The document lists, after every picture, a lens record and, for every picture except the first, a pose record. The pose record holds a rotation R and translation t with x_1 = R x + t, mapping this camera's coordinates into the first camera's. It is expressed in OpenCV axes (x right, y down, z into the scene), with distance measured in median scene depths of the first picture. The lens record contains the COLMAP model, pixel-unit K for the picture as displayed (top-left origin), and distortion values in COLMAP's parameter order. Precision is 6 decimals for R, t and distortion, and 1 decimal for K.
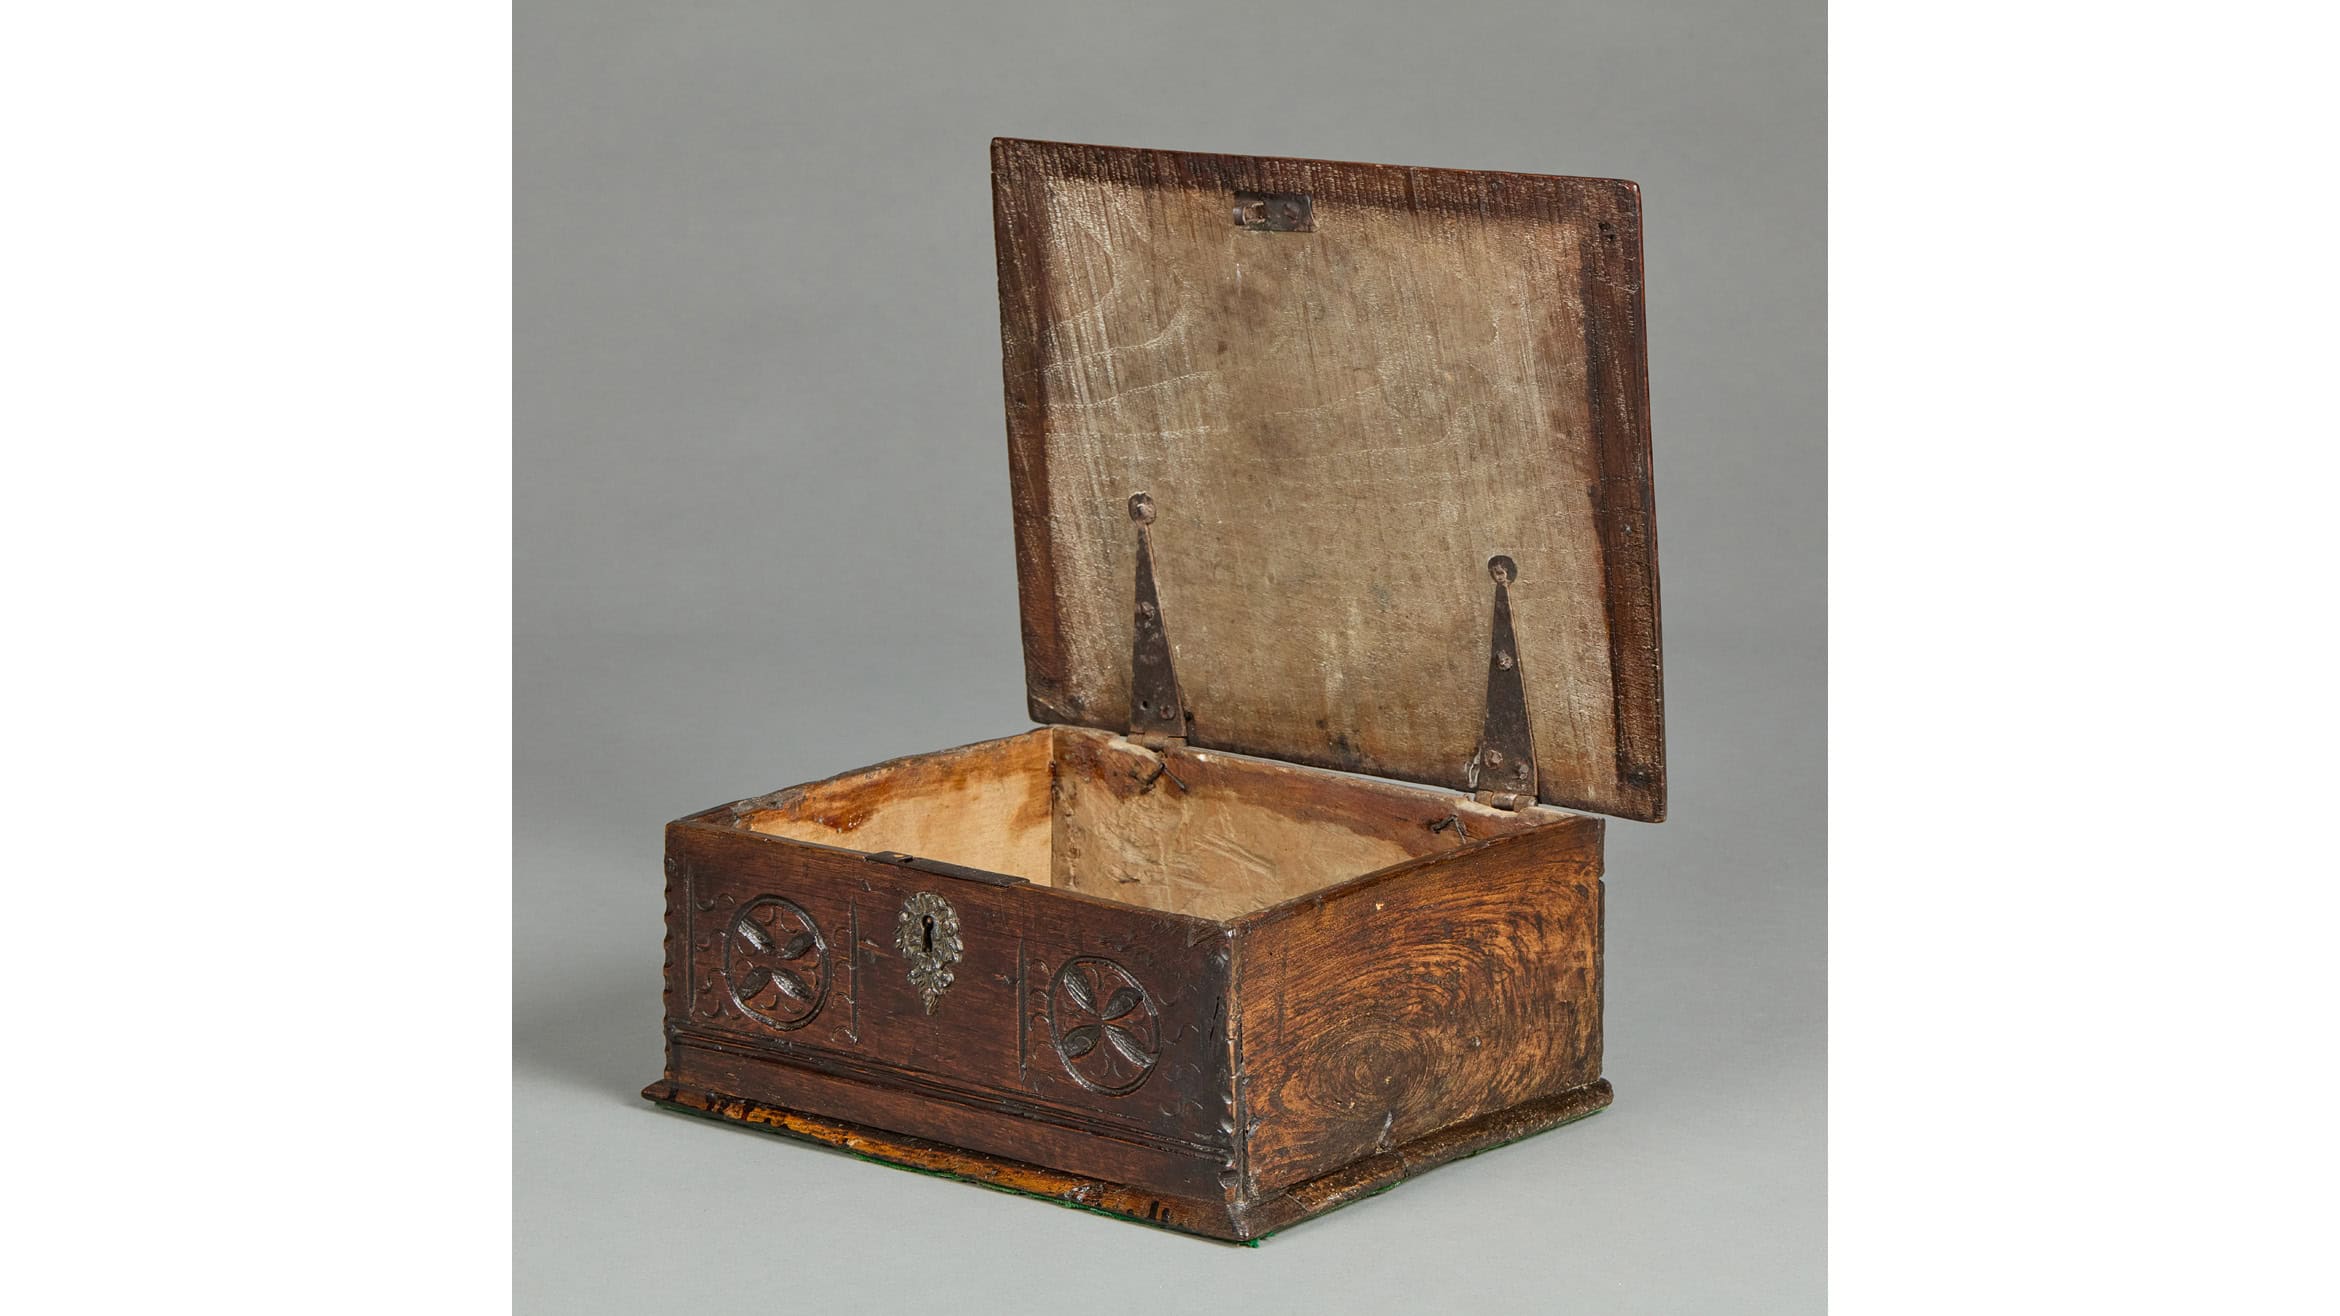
lens RADIAL K [[6357.8, 0, 1170.0], [0, 6357.8, 658.0], [0, 0, 1]] dist [0.031416, 0.116323]
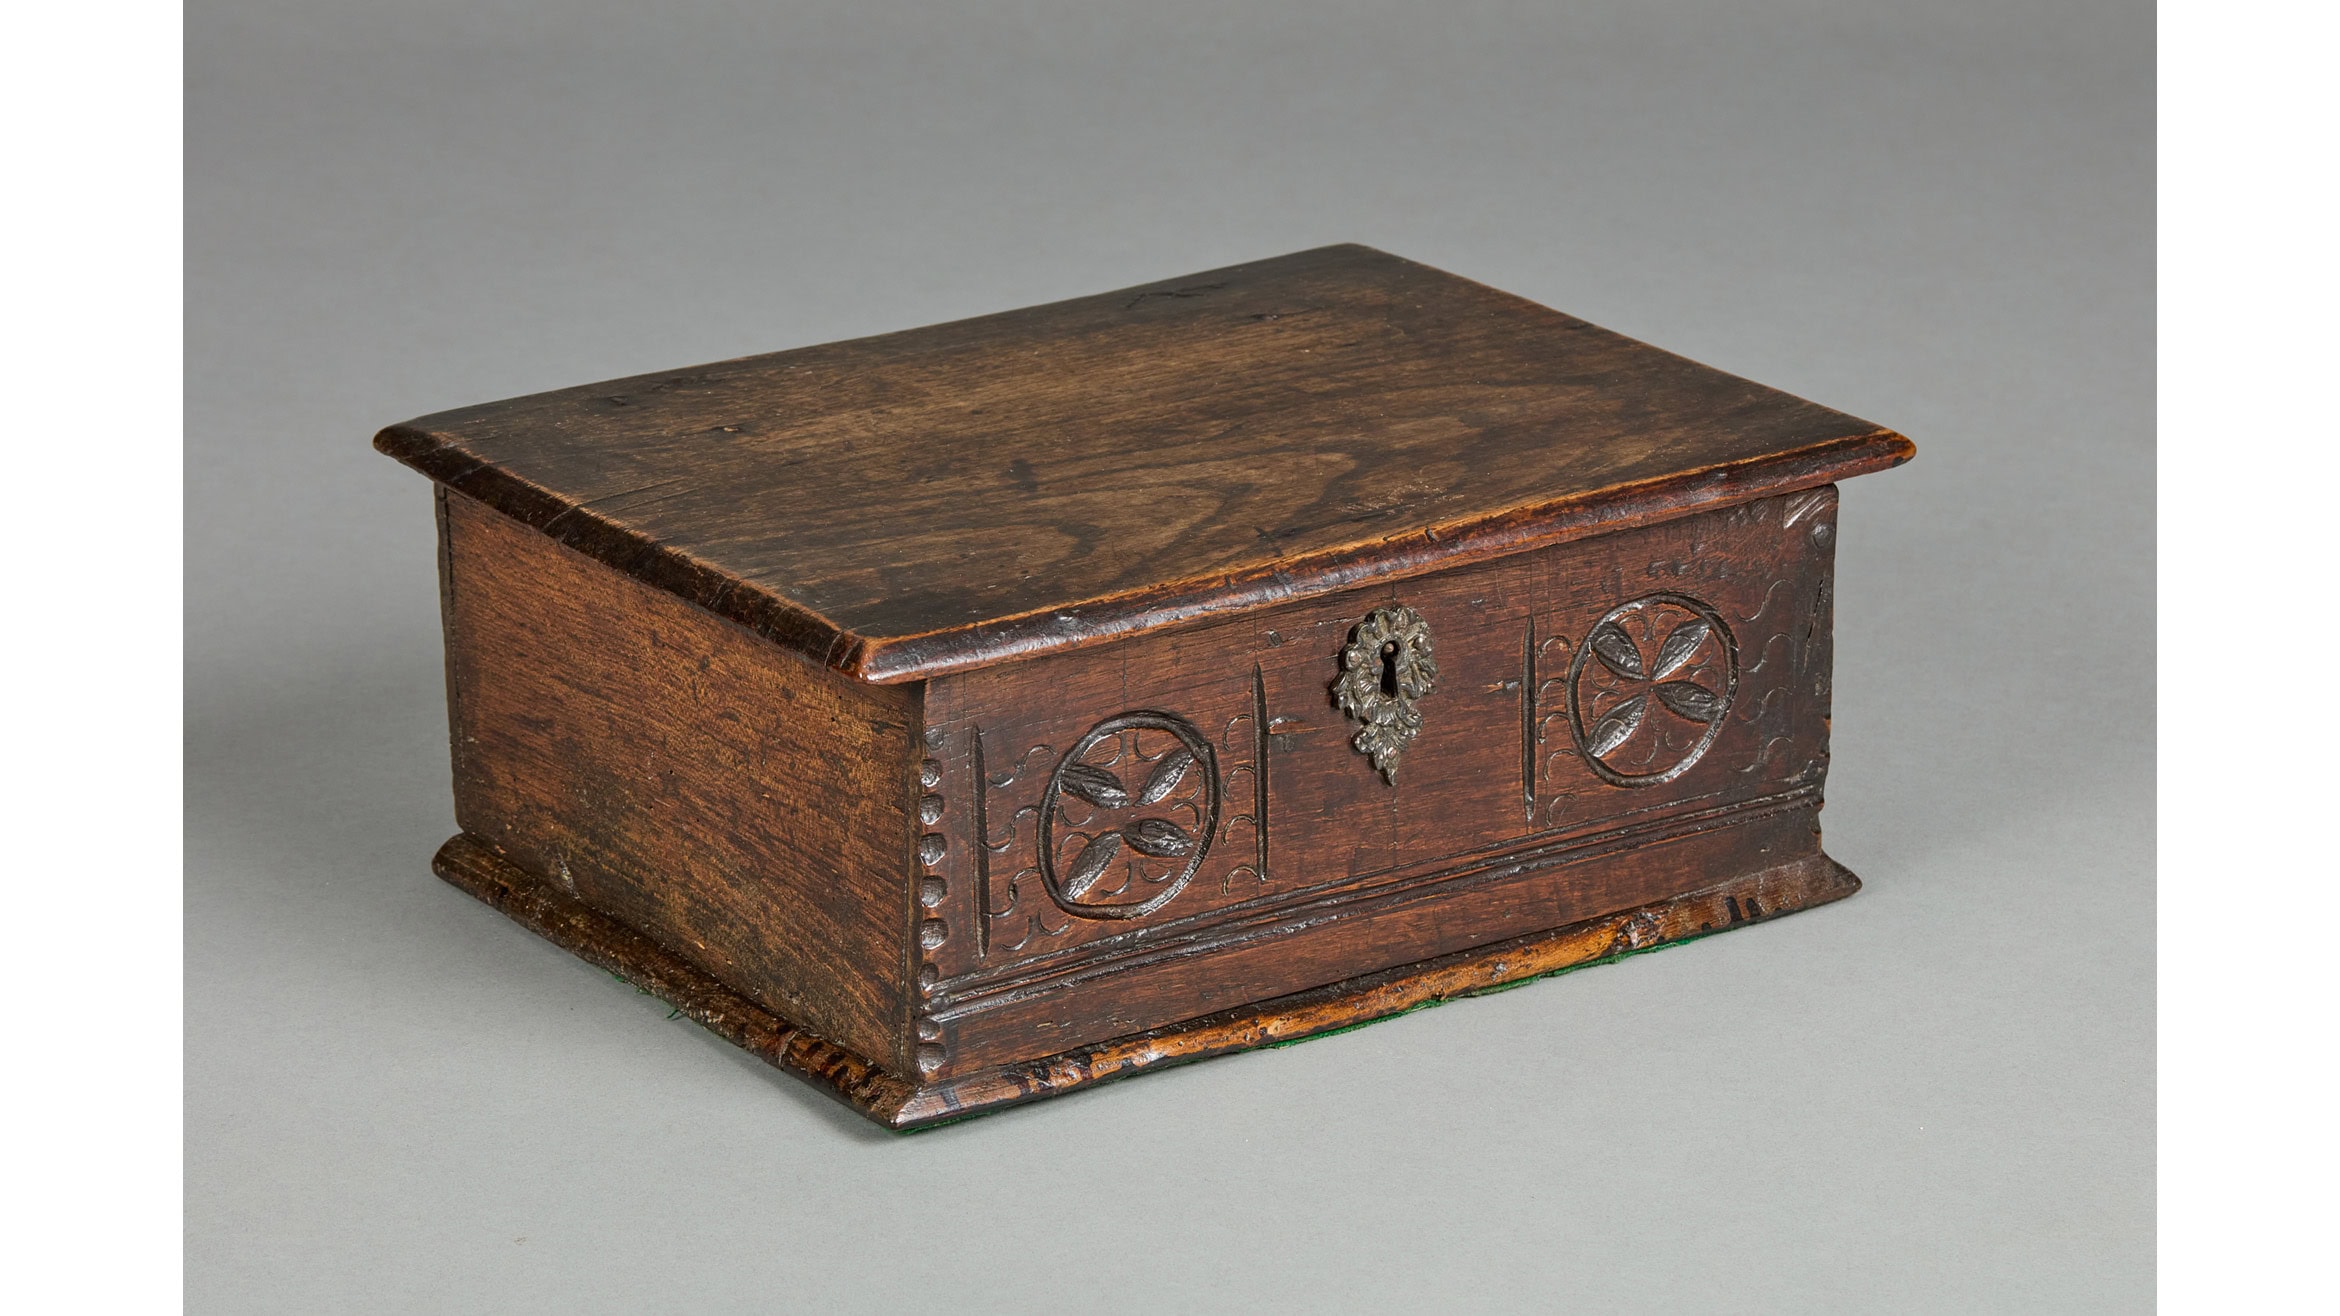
lens RADIAL K [[6357.8, 0, 1170.0], [0, 6357.8, 658.0], [0, 0, 1]] dist [0.031416, 0.116323]
pose [[0.283395, -0.296135, 0.912135, -0.648002], [0.191384, 0.949460, 0.248792, -0.126708], [-0.939712, 0.104061, 0.325748, 0.805096]]
